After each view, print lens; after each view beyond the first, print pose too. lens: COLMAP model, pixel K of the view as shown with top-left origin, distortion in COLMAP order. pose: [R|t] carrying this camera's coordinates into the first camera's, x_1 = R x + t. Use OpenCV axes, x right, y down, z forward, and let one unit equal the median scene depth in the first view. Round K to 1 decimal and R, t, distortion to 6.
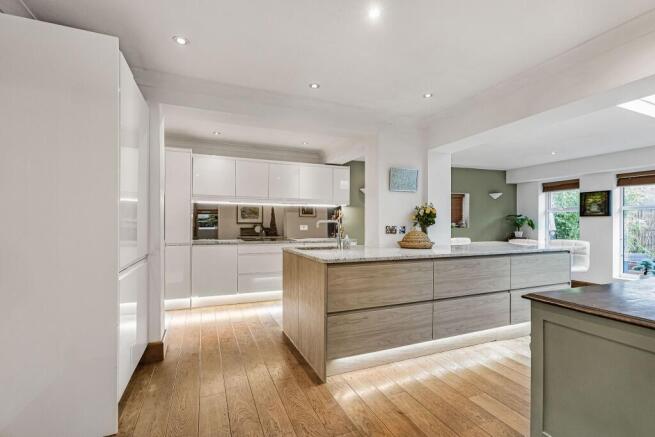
lens RADIAL K [[297.6, 0, 328.3], [0, 297.6, 223.5], [0, 0, 1]] dist [-0.001171, 0.000102]
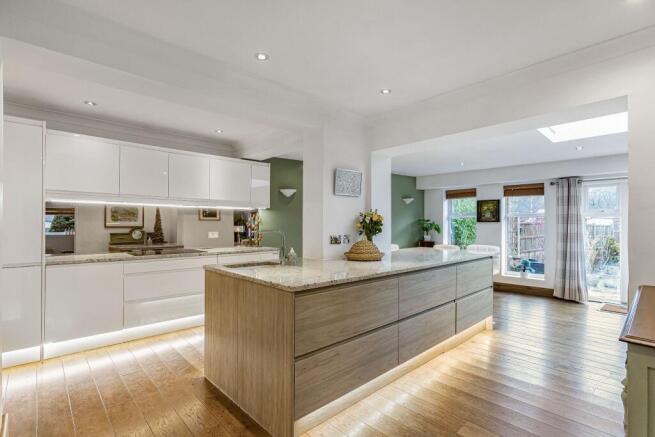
lens RADIAL K [[314.4, 0, 330.7], [0, 314.4, 221.8], [0, 0, 1]] dist [-0.025914, 0.025423]
pose [[0.938456, 0.002725, 0.345389, -0.080122], [0.000694, 0.999952, -0.009776, -0.014138], [-0.345399, 0.009414, 0.938409, 0.093007]]
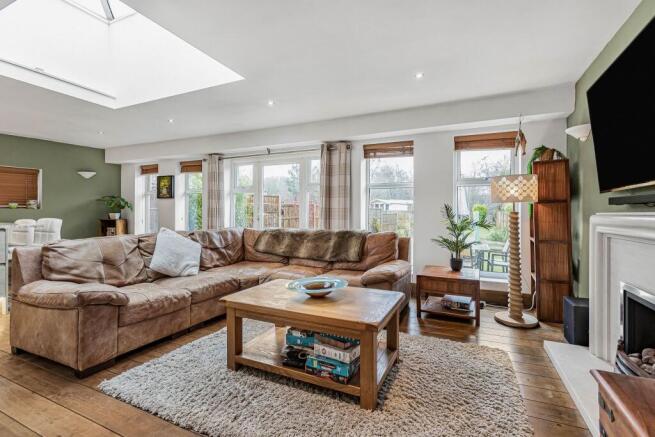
lens RADIAL K [[300.7, 0, 329.6], [0, 300.7, 213.7], [0, 0, 1]] dist [0.000838, 0.000702]
pose [[0.747509, -0.002291, 0.664248, 0.632380], [-0.002469, 0.999978, 0.006228, 0.024035], [-0.664247, -0.006296, 0.747486, -0.240322]]
